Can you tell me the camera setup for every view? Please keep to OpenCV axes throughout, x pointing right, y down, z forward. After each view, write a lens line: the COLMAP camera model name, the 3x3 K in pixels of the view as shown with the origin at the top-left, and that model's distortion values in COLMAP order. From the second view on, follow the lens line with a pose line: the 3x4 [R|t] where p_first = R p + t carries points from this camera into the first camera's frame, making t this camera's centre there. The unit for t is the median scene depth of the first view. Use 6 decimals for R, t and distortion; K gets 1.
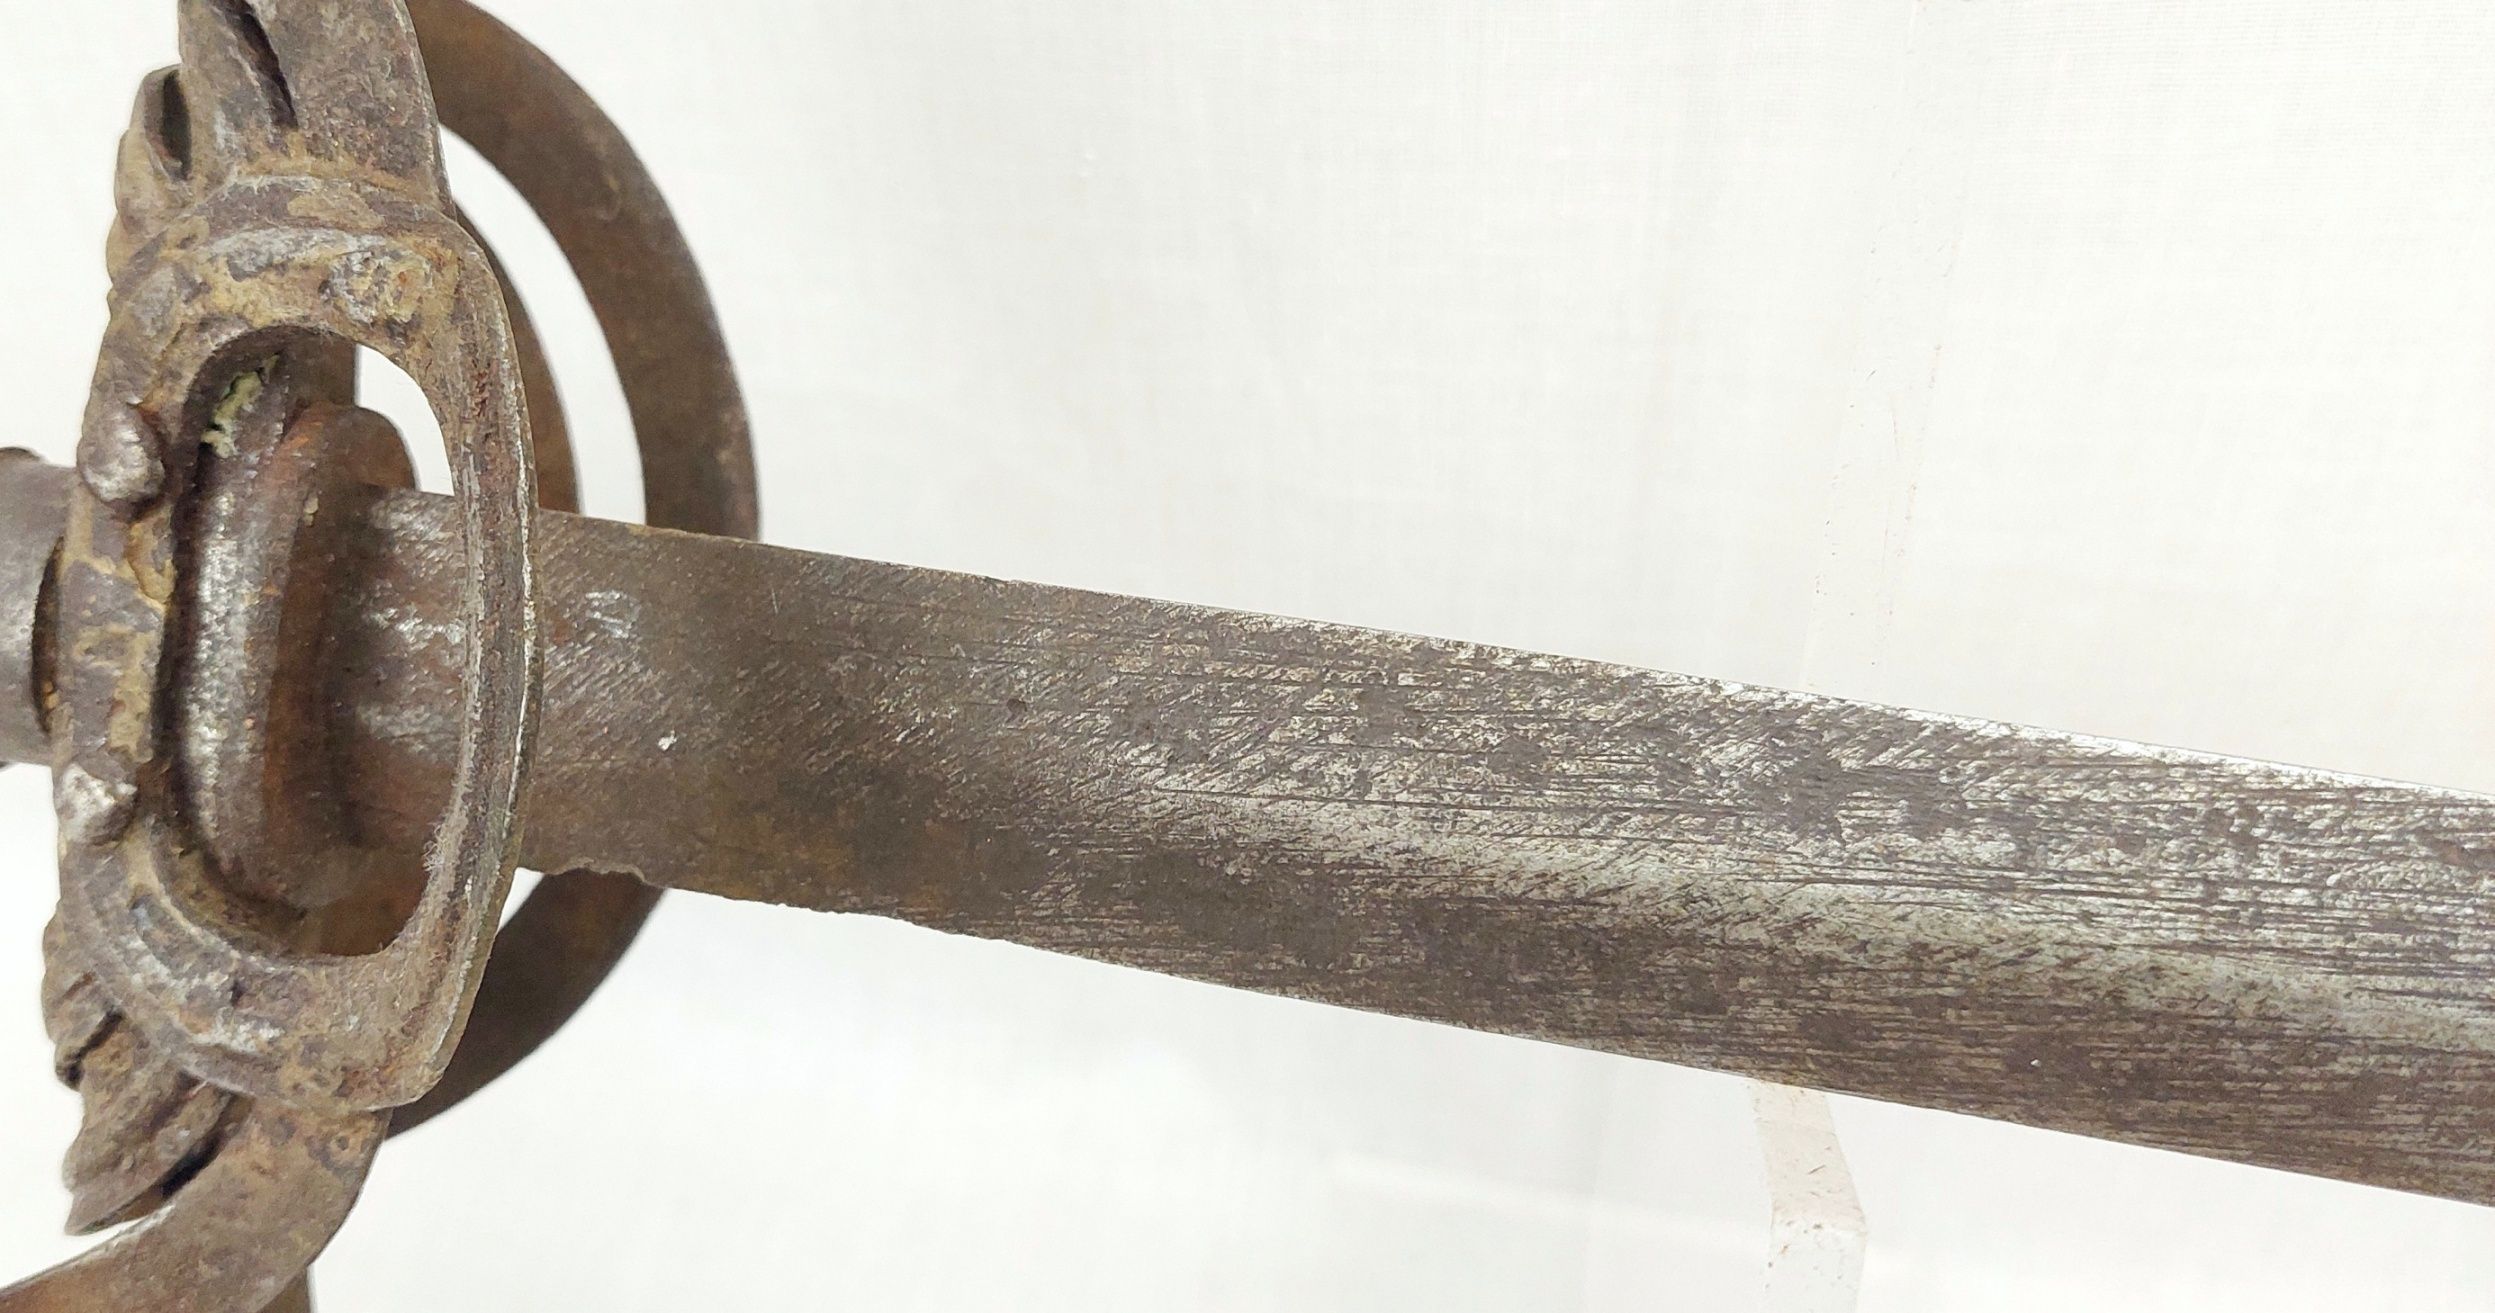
lens RADIAL K [[2379.1, 0, 1123.7], [0, 2379.1, 640.8], [0, 0, 1]] dist [0.053712, -0.238185]
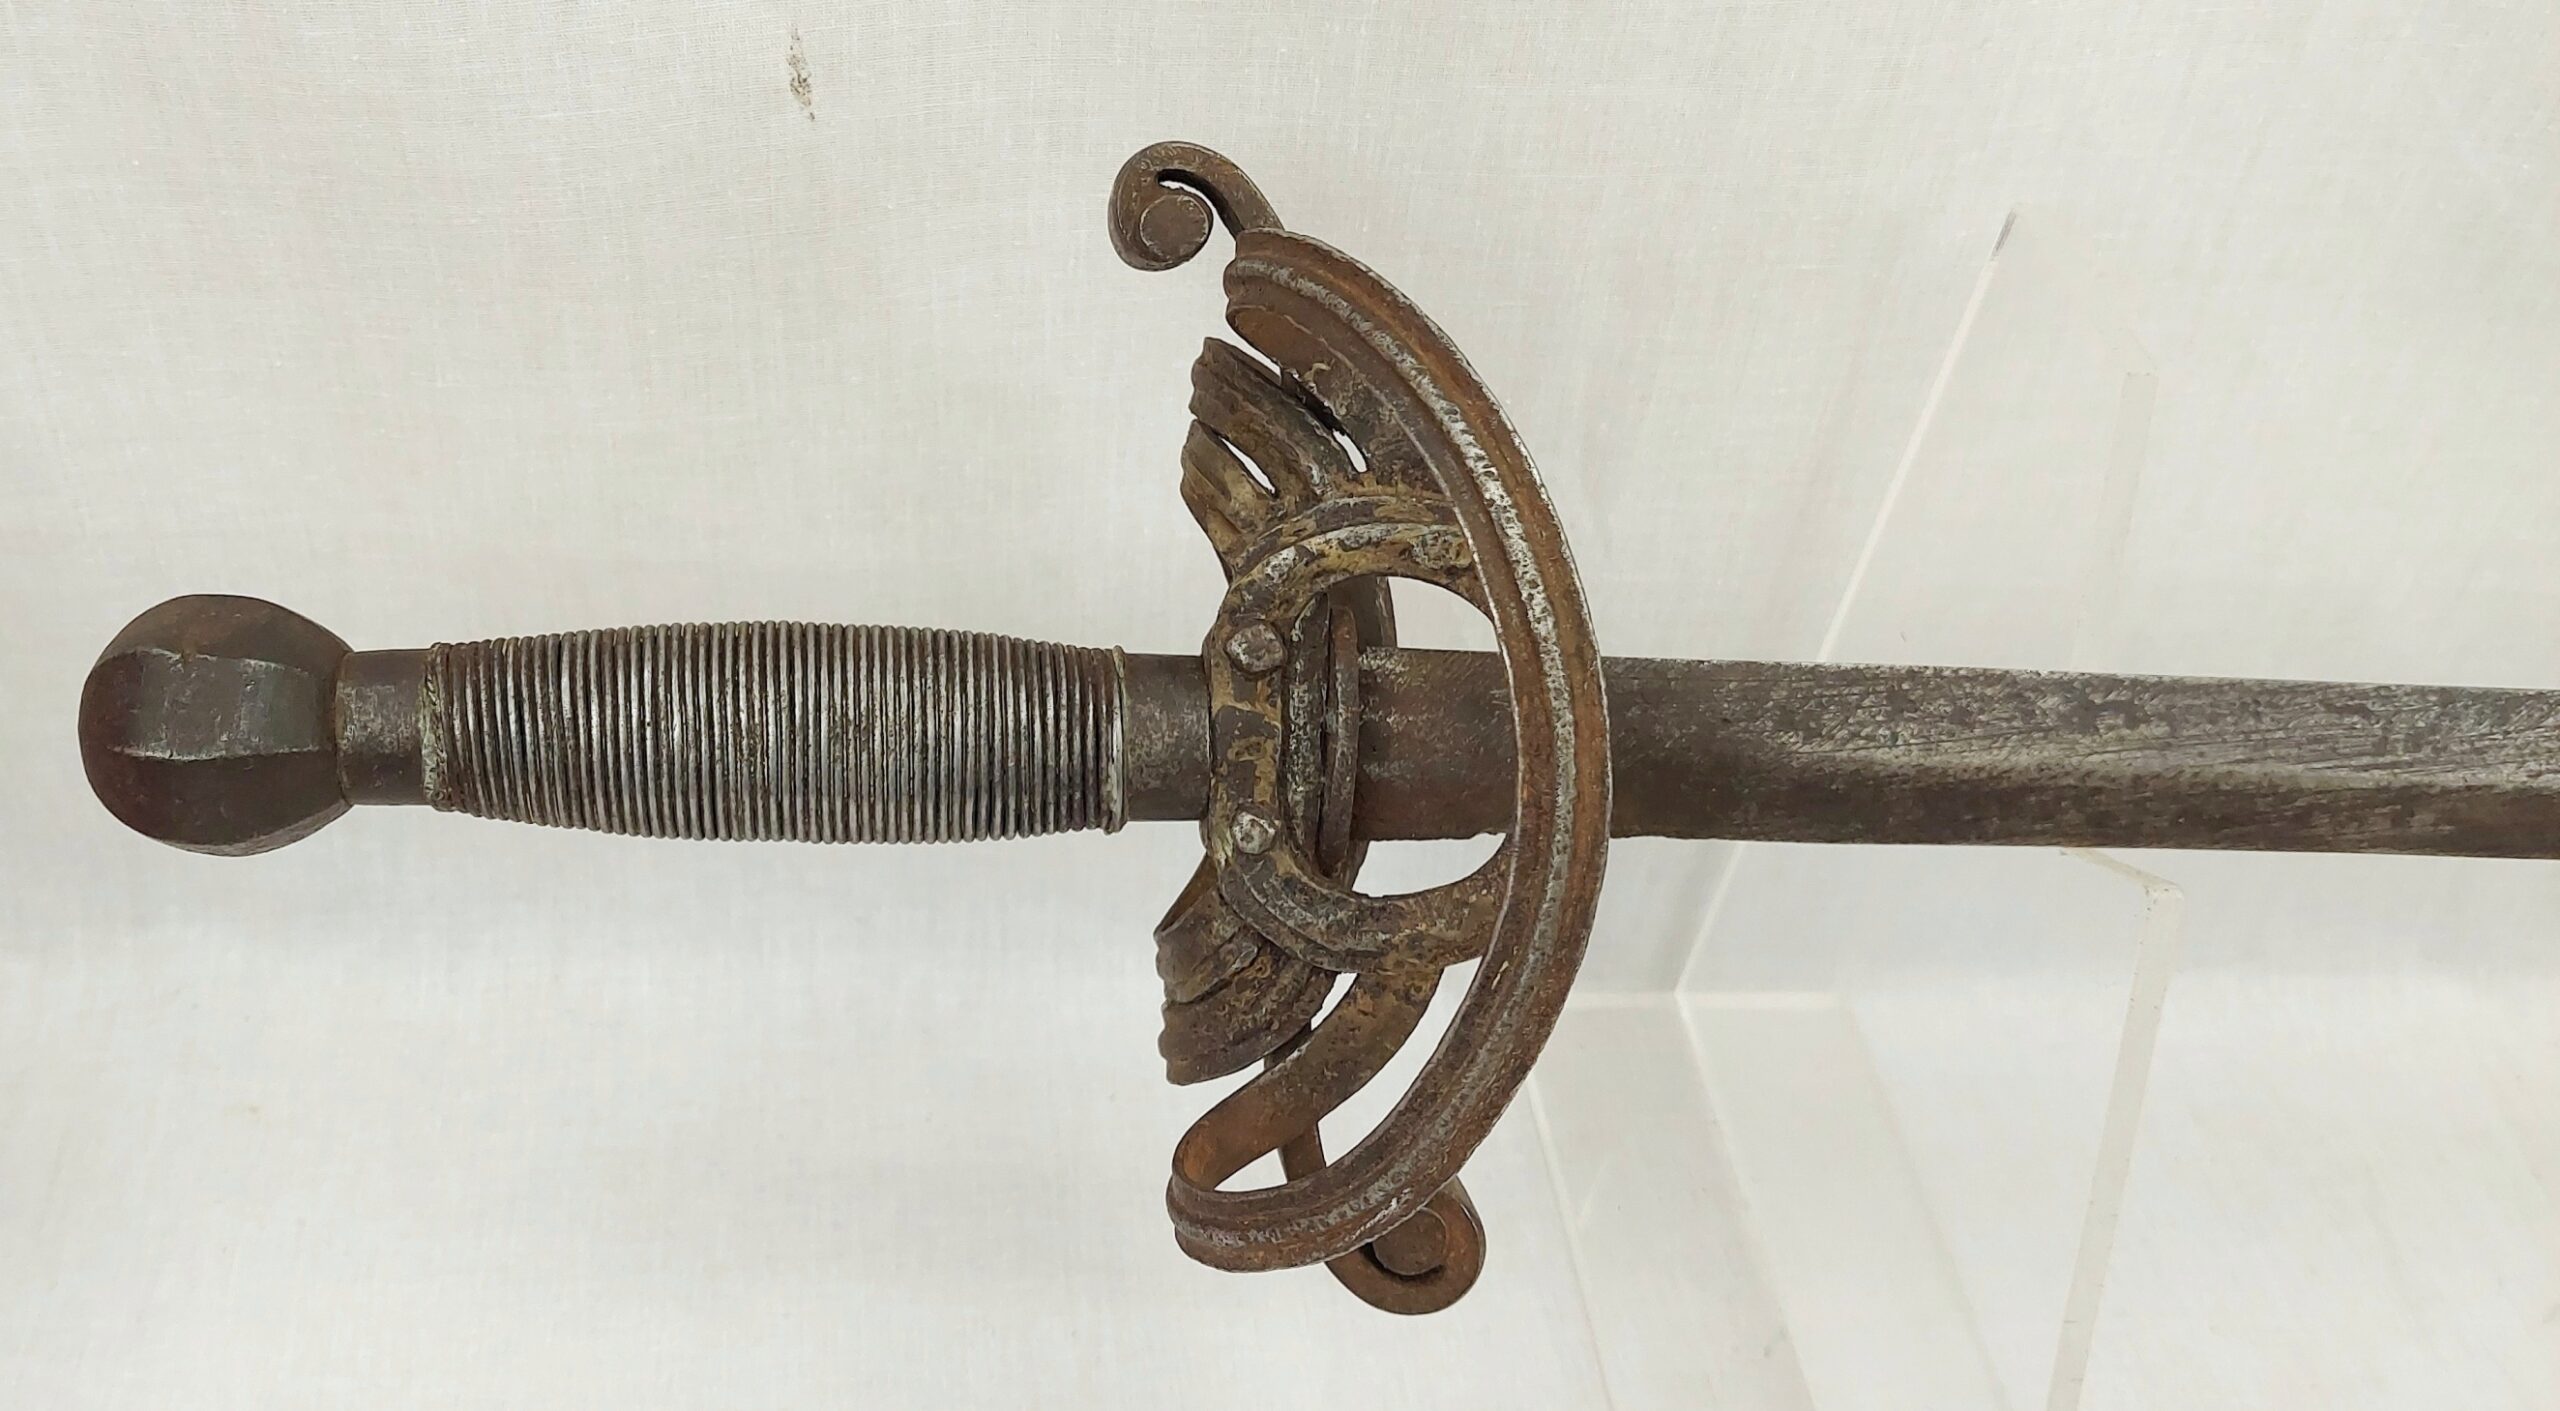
lens RADIAL K [[2440.7, 0, 1278.7], [0, 2440.7, 633.3], [0, 0, 1]] dist [-0.010787, 0.002169]
pose [[0.938853, -0.108225, 0.326867, -1.137240], [0.107079, 0.994017, 0.021557, -0.140998], [-0.327244, 0.014762, 0.944824, -0.903002]]
